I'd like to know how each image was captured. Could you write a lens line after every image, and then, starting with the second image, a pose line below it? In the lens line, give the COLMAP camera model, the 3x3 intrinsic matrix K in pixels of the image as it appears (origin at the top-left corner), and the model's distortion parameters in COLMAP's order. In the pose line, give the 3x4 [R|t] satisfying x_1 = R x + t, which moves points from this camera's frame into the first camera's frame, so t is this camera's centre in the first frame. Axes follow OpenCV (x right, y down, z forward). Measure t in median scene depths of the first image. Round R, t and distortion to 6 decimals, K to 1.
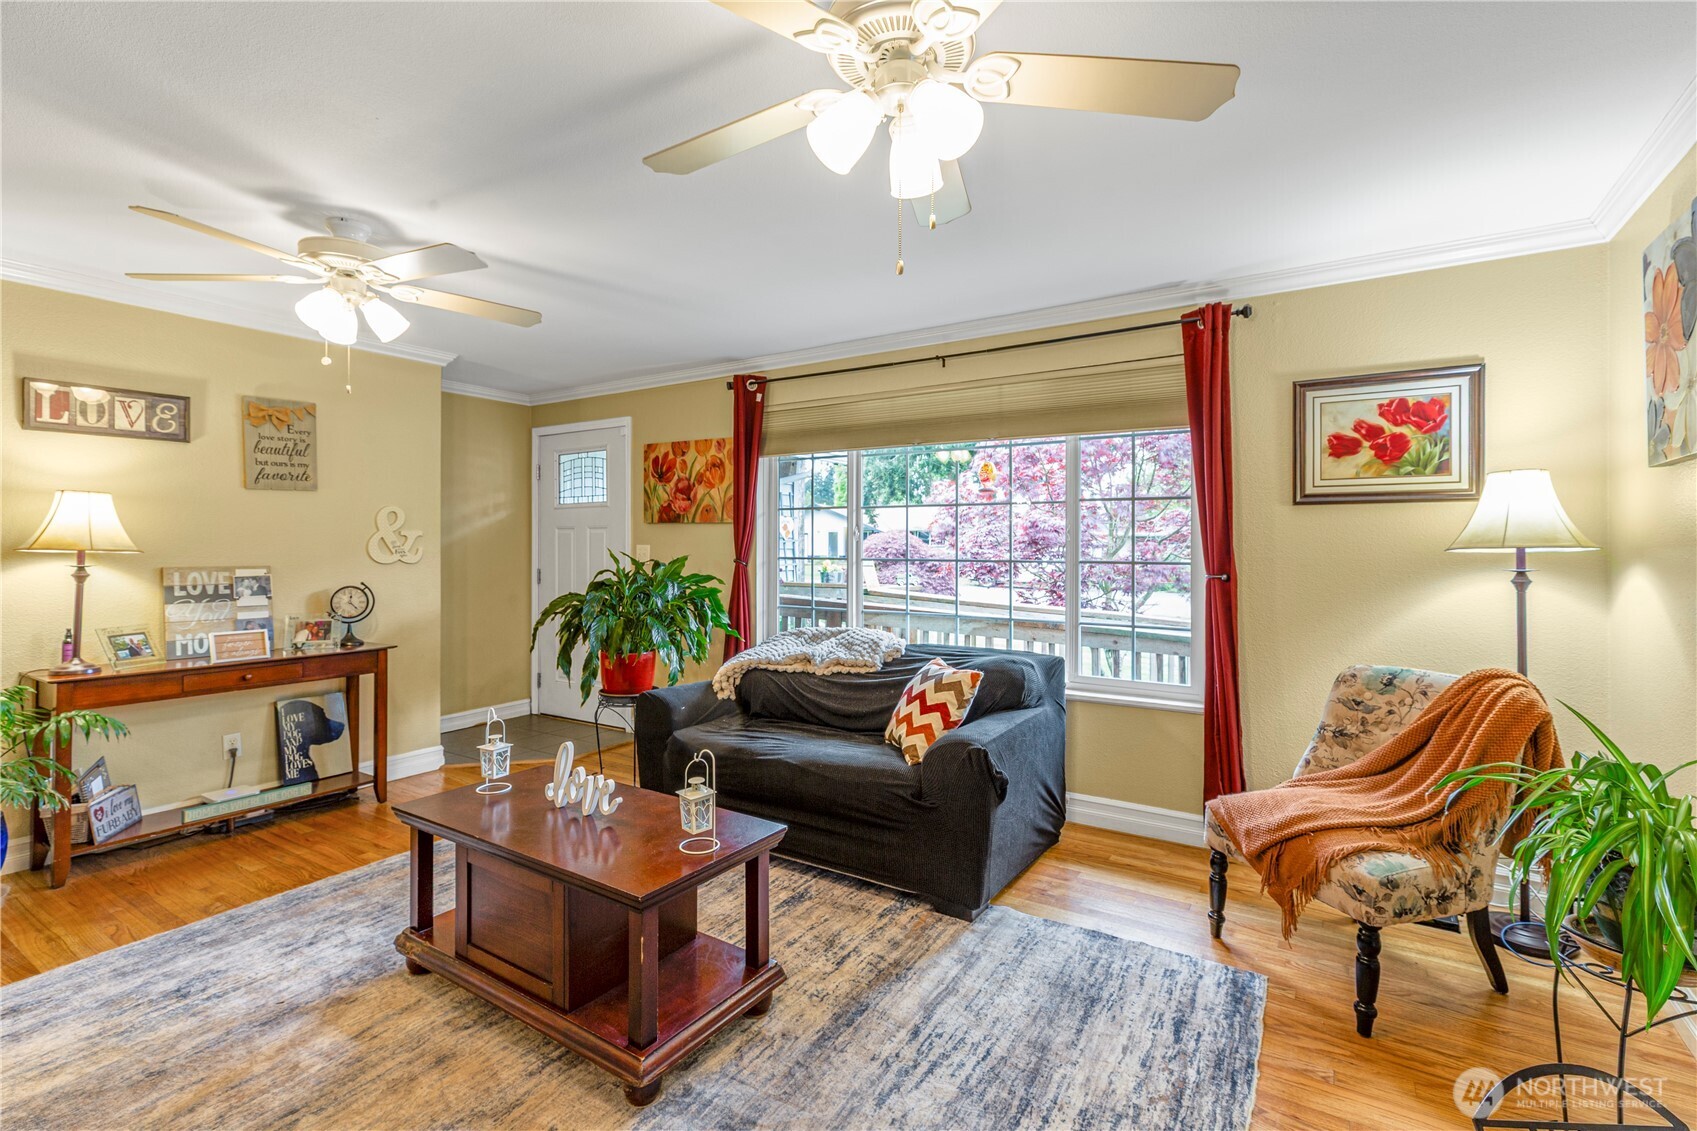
lens RADIAL K [[772.9, 0, 852.5], [0, 772.9, 550.0], [0, 0, 1]] dist [0.002003, 0.000154]
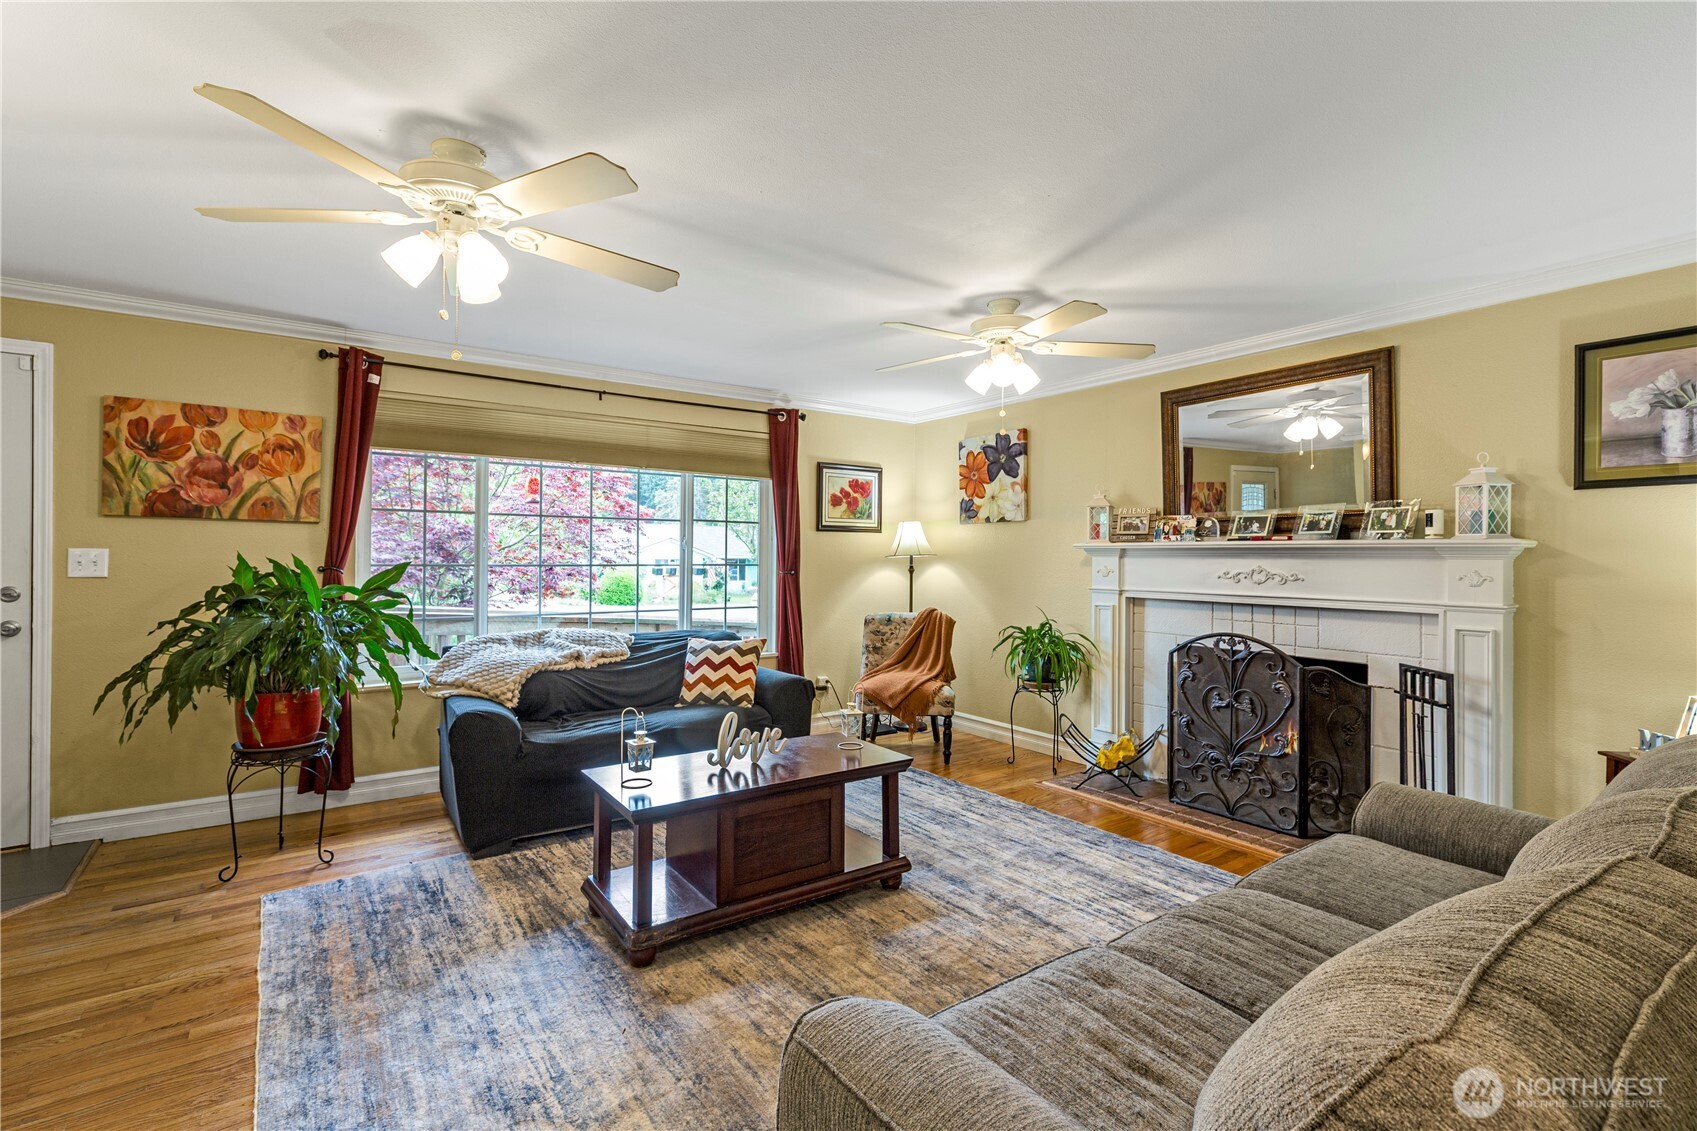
lens RADIAL K [[775.0, 0, 851.9], [0, 775.0, 560.5], [0, 0, 1]] dist [0.003683, 0.000227]
pose [[0.365054, -0.002845, 0.930982, -0.939133], [0.002646, 0.999994, 0.002018, 0.005576], [-0.930983, 0.001727, 0.365059, 0.243130]]
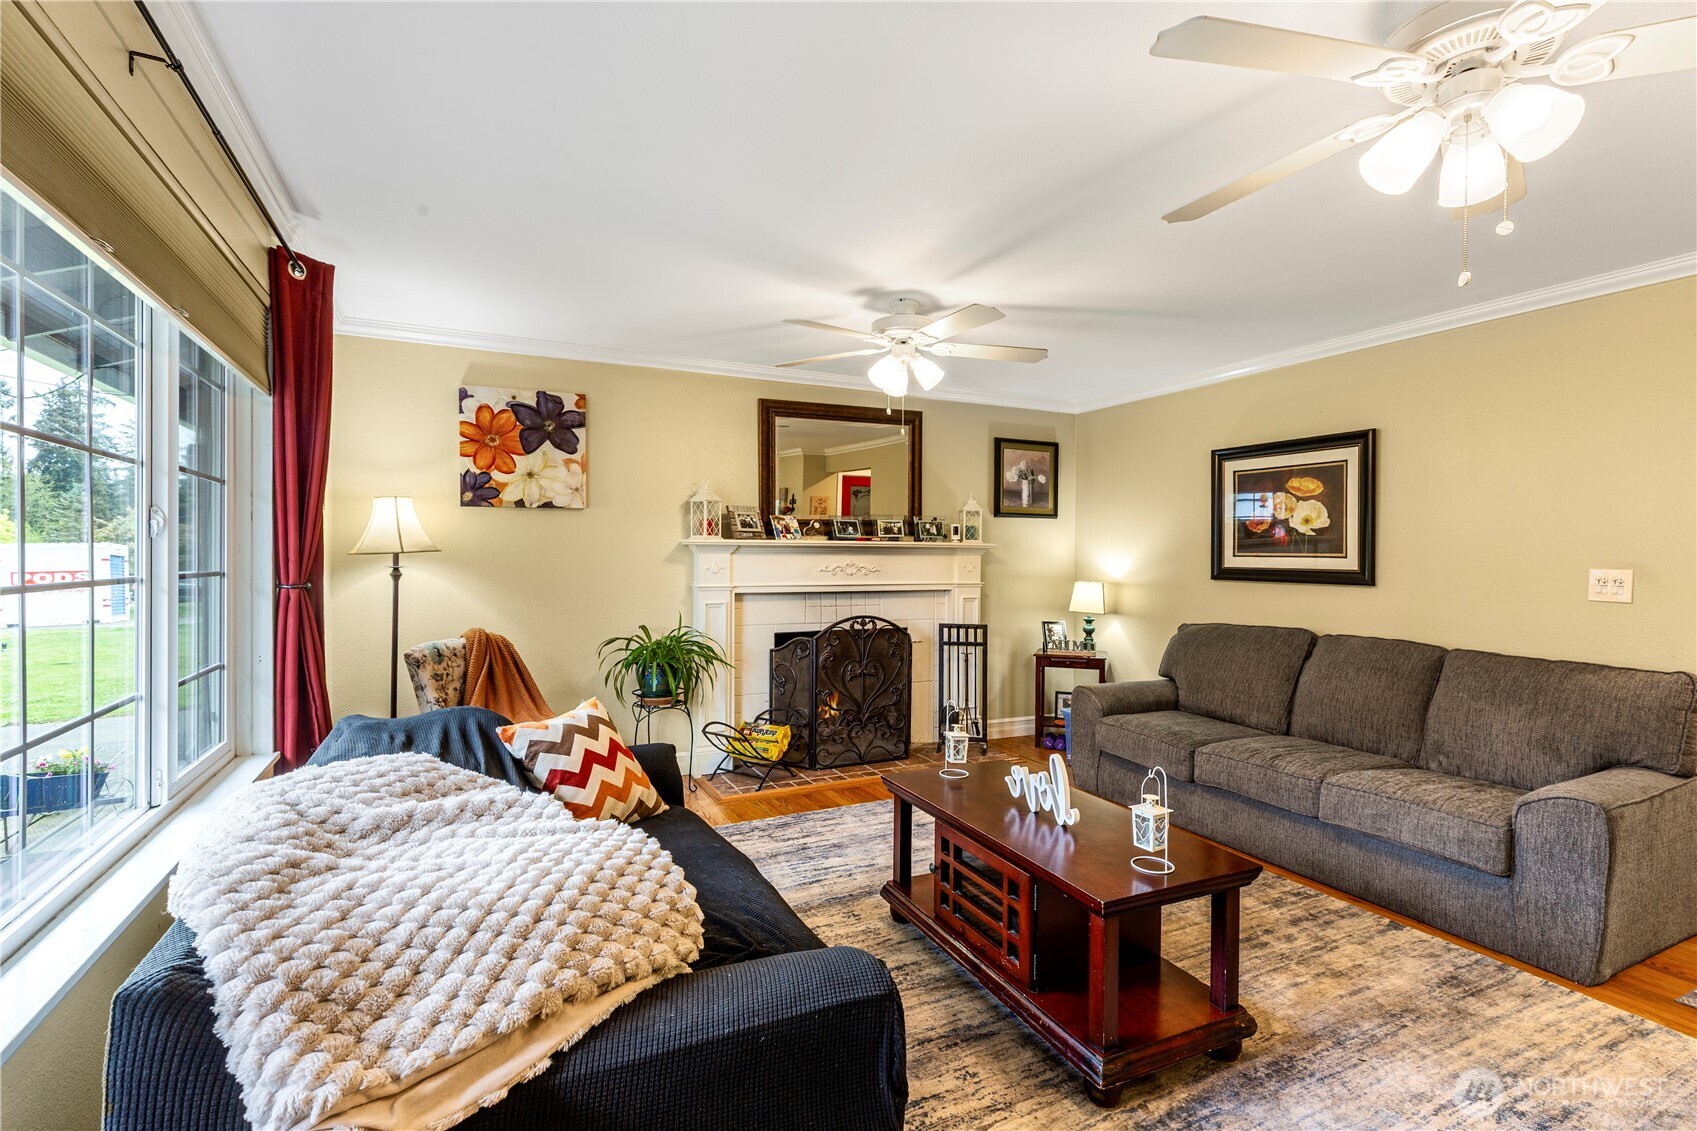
lens RADIAL K [[778.8, 0, 849.5], [0, 778.8, 568.2], [0, 0, 1]] dist [0.004432, 0.000306]
pose [[-0.851946, -0.016037, 0.523384, -0.430343], [-0.001639, 0.999608, 0.027960, -0.008490], [-0.523627, 0.022963, -0.851638, 1.285858]]
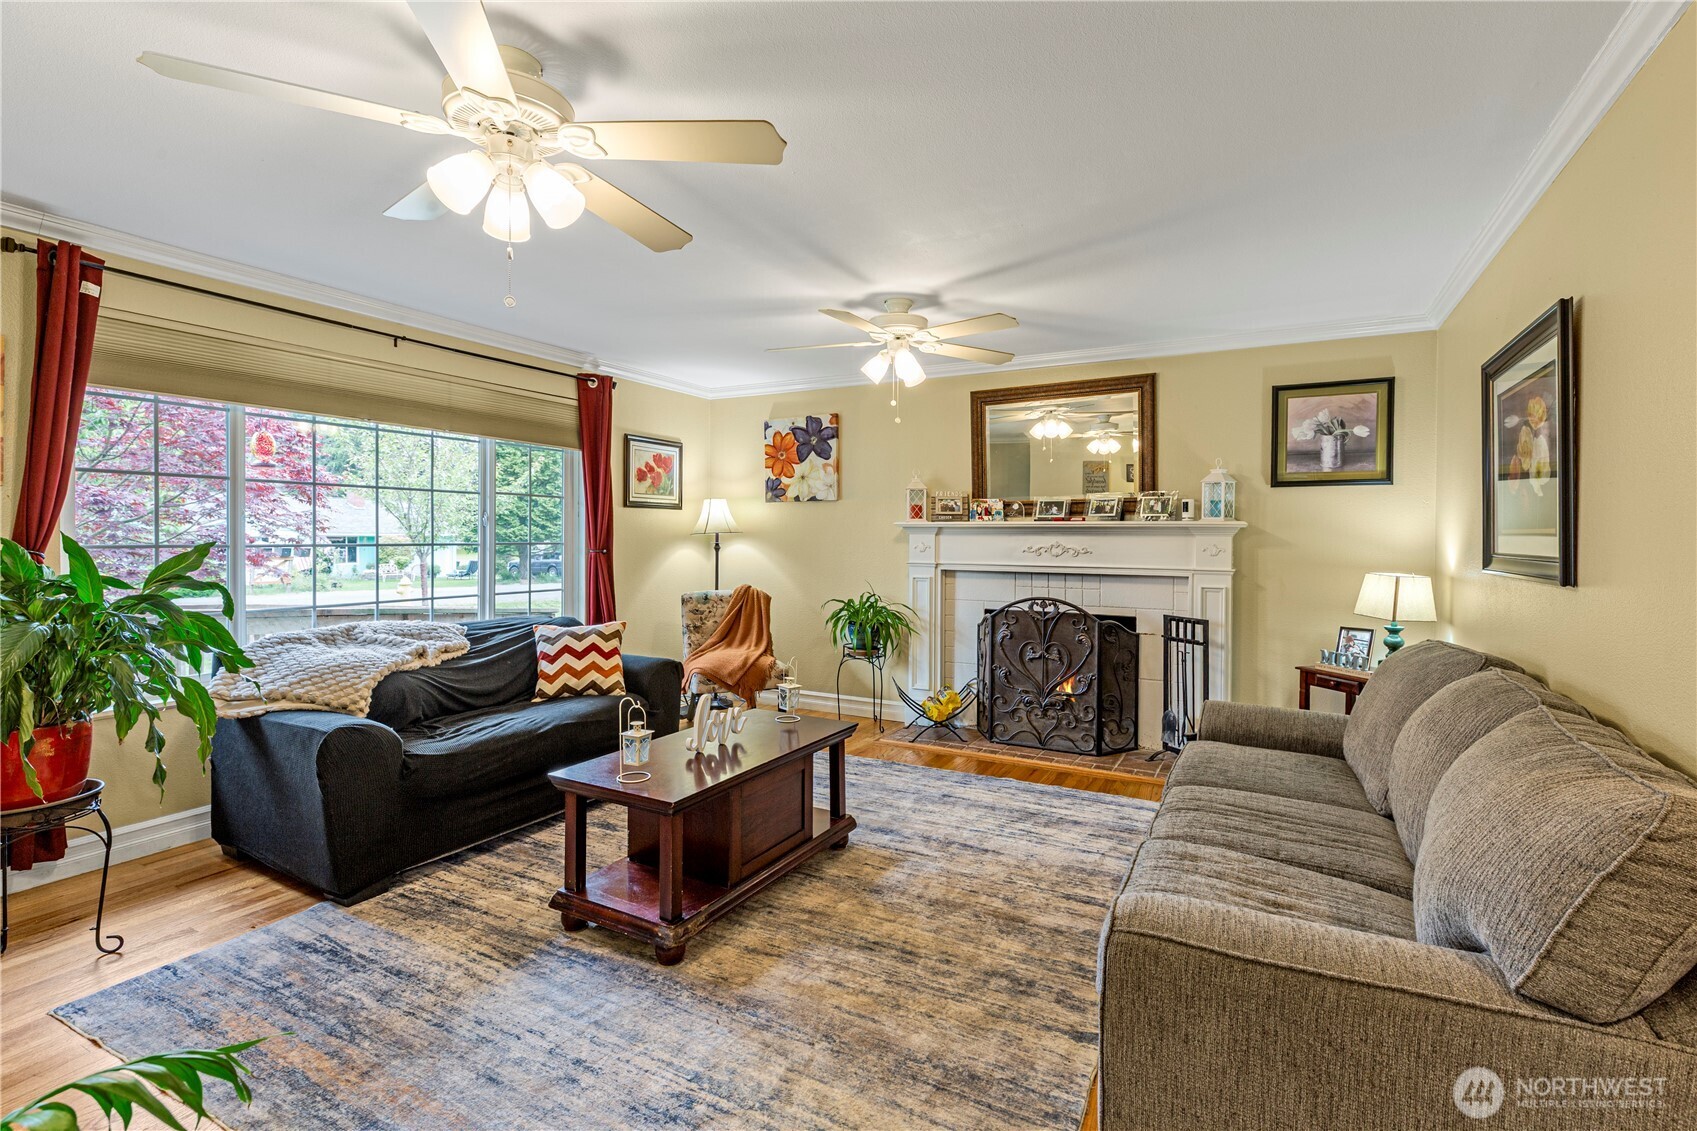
lens RADIAL K [[783.7, 0, 855.7], [0, 783.7, 553.5], [0, 0, 1]] dist [0.003037, 0.000210]
pose [[-0.078150, -0.023881, 0.996656, -1.033773], [0.004240, 0.999696, 0.024286, 0.003033], [-0.996933, 0.006123, -0.078025, 0.560465]]
